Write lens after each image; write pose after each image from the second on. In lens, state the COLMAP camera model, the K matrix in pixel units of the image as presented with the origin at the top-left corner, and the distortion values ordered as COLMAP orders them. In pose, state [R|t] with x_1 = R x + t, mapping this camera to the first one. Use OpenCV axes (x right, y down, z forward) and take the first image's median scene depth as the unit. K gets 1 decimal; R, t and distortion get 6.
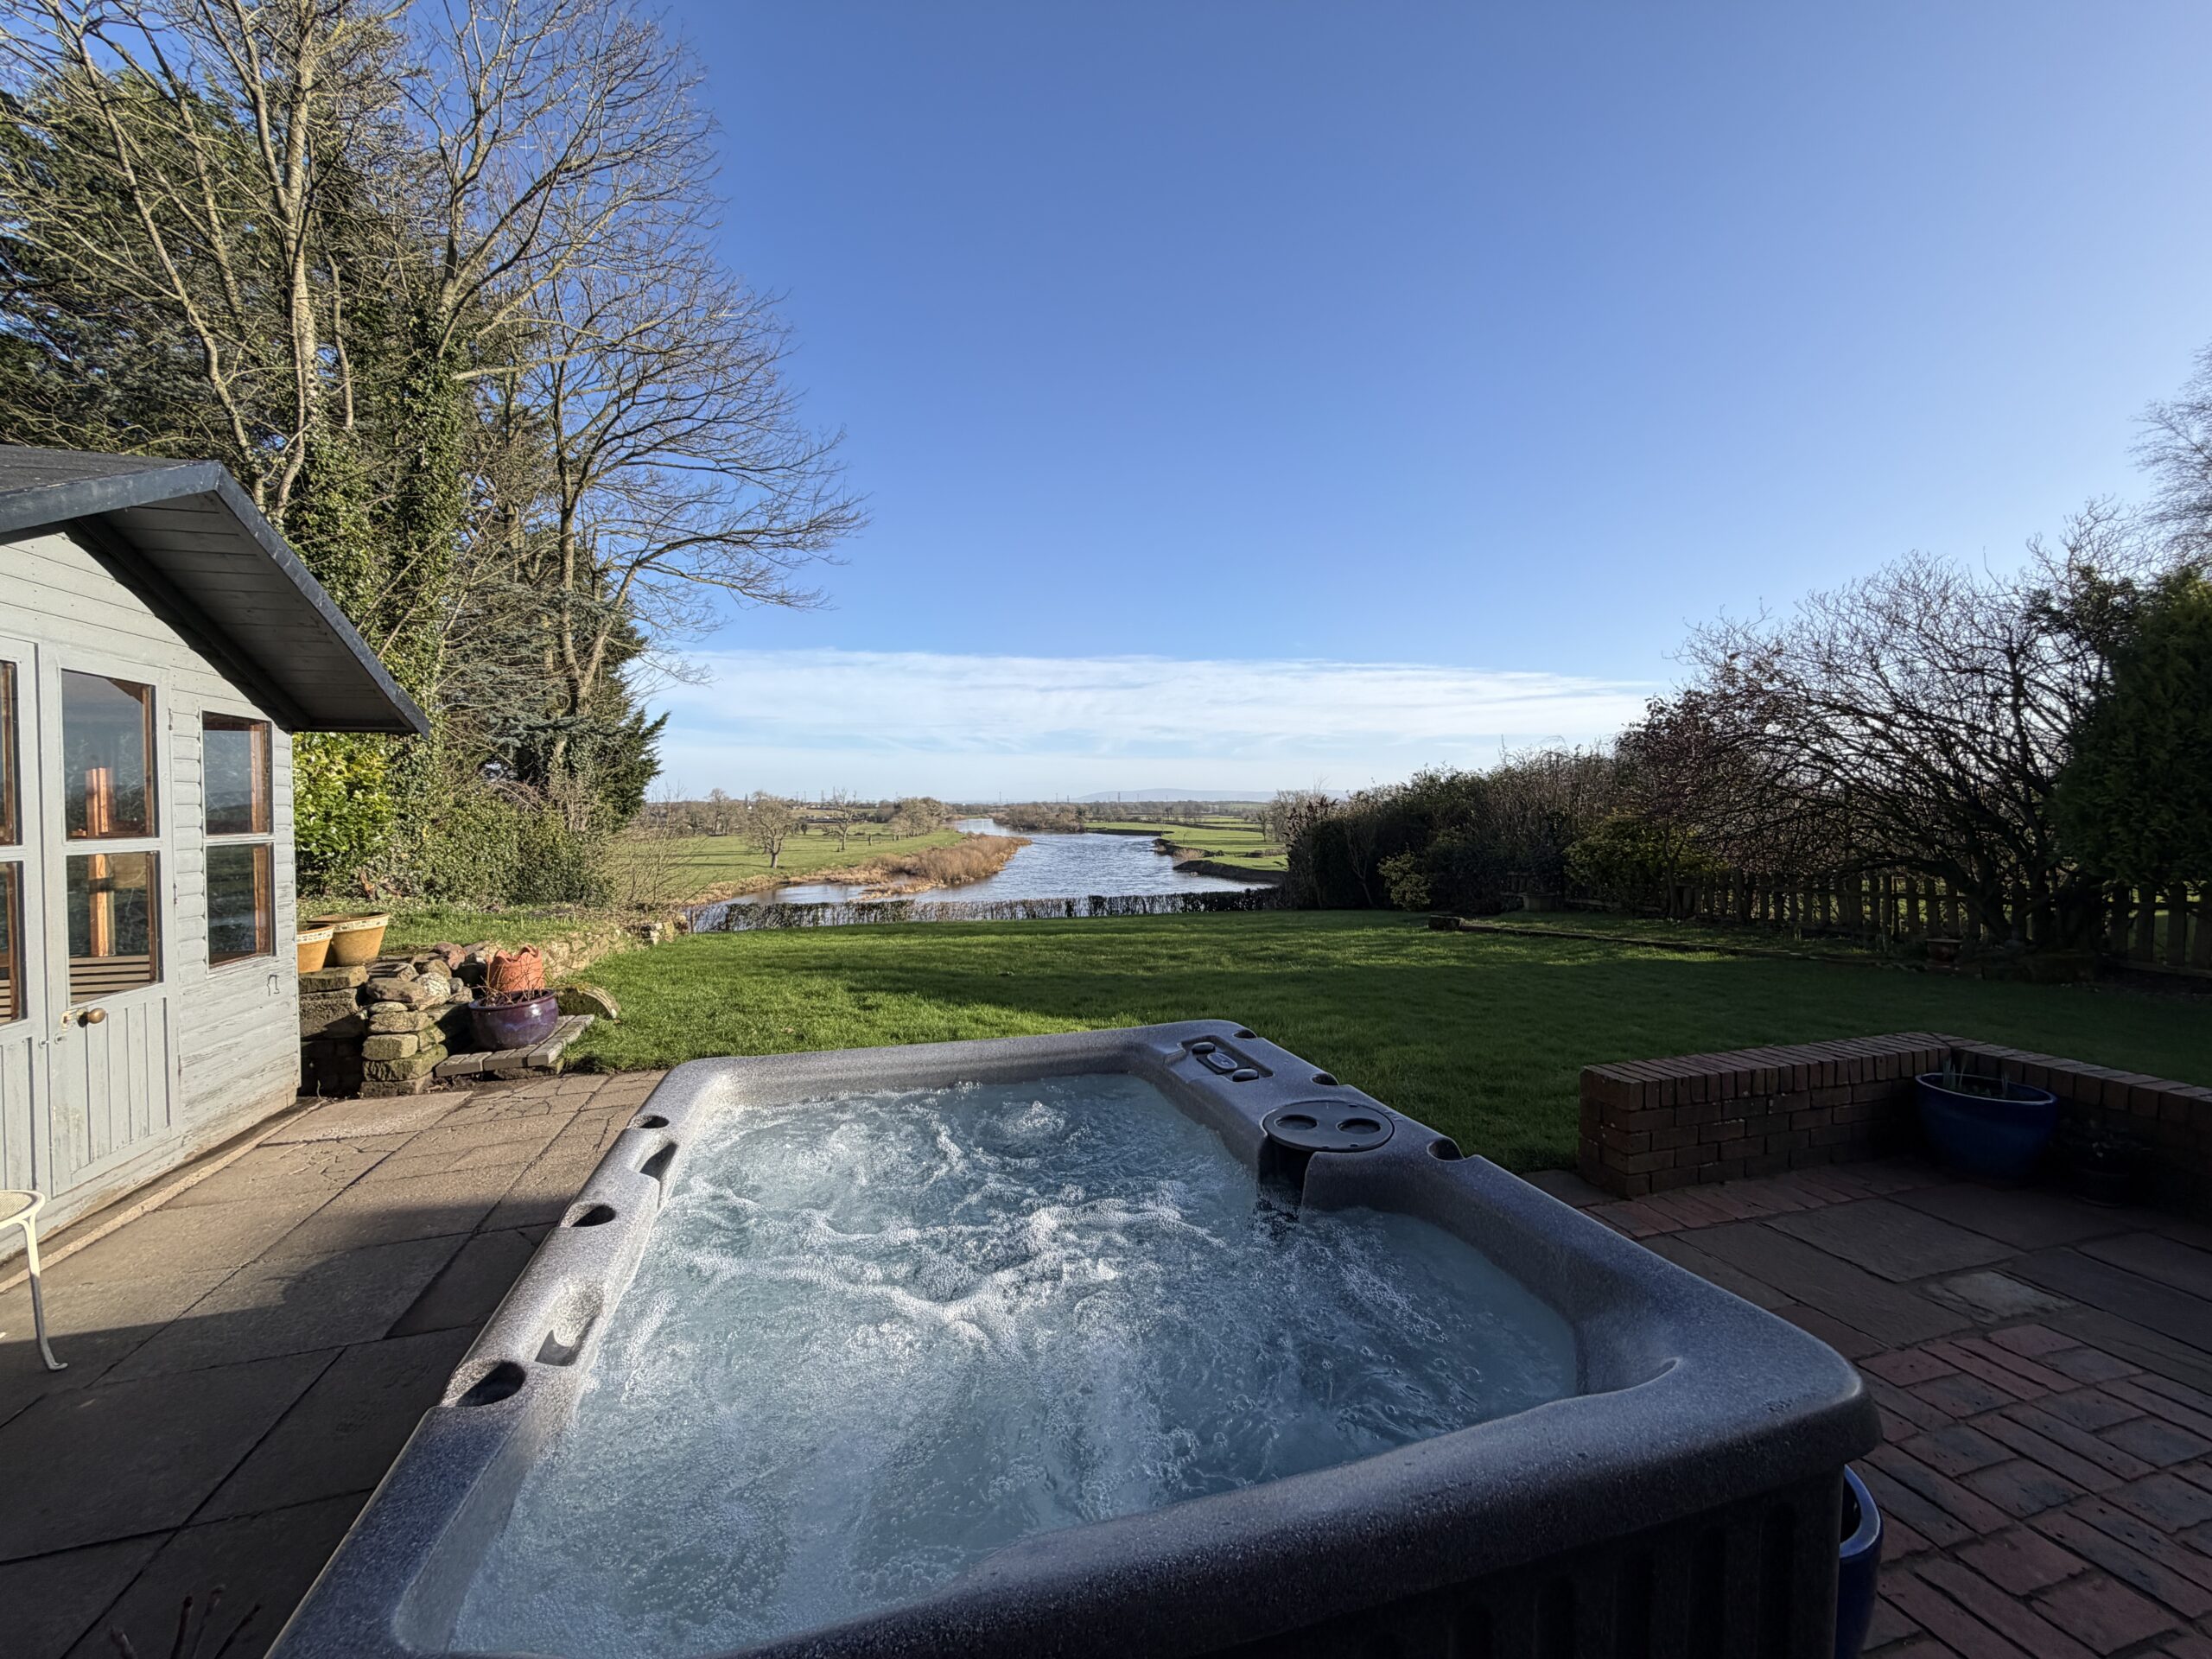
lens RADIAL K [[870.2, 0, 1101.2], [0, 870.2, 833.6], [0, 0, 1]] dist [-0.001557, -0.000208]
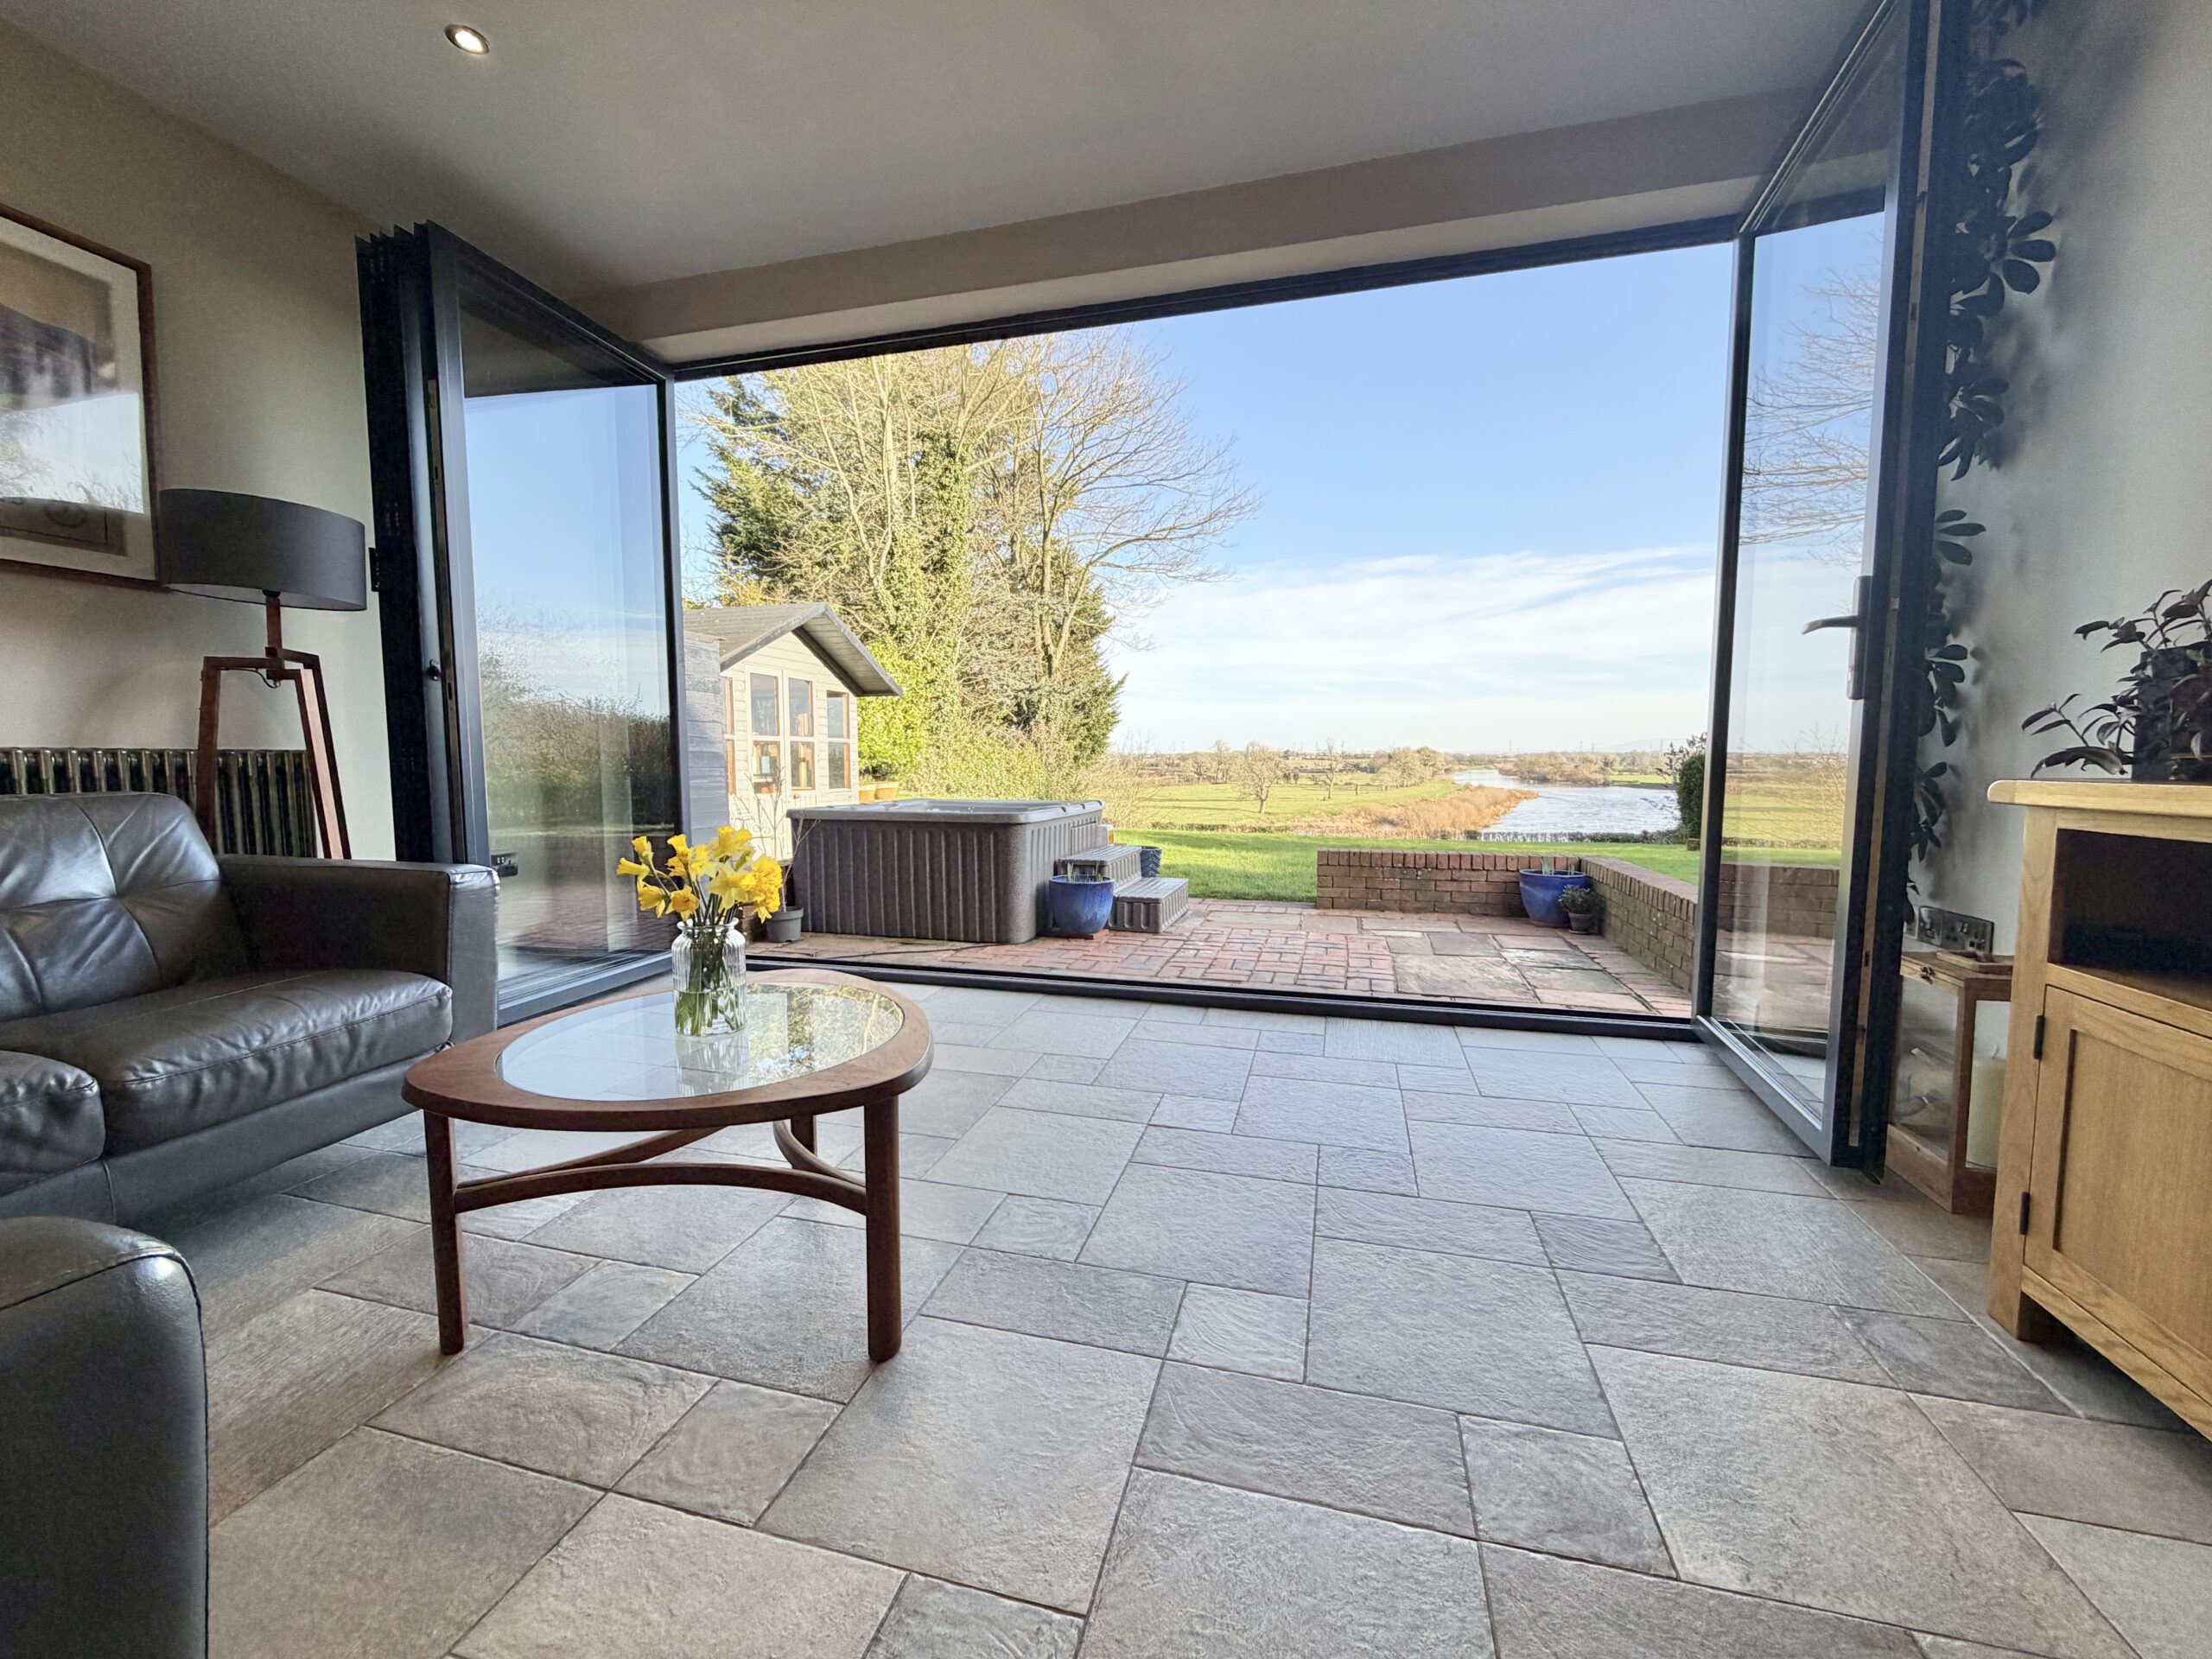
lens RADIAL K [[879.5, 0, 1108.3], [0, 879.5, 828.9], [0, 0, 1]] dist [0.000114, -0.000419]
pose [[0.854193, 0.041472, -0.518300, 0.159061], [-0.015502, 0.998402, 0.054340, 0.017704], [0.519725, -0.038382, 0.853471, -0.122953]]
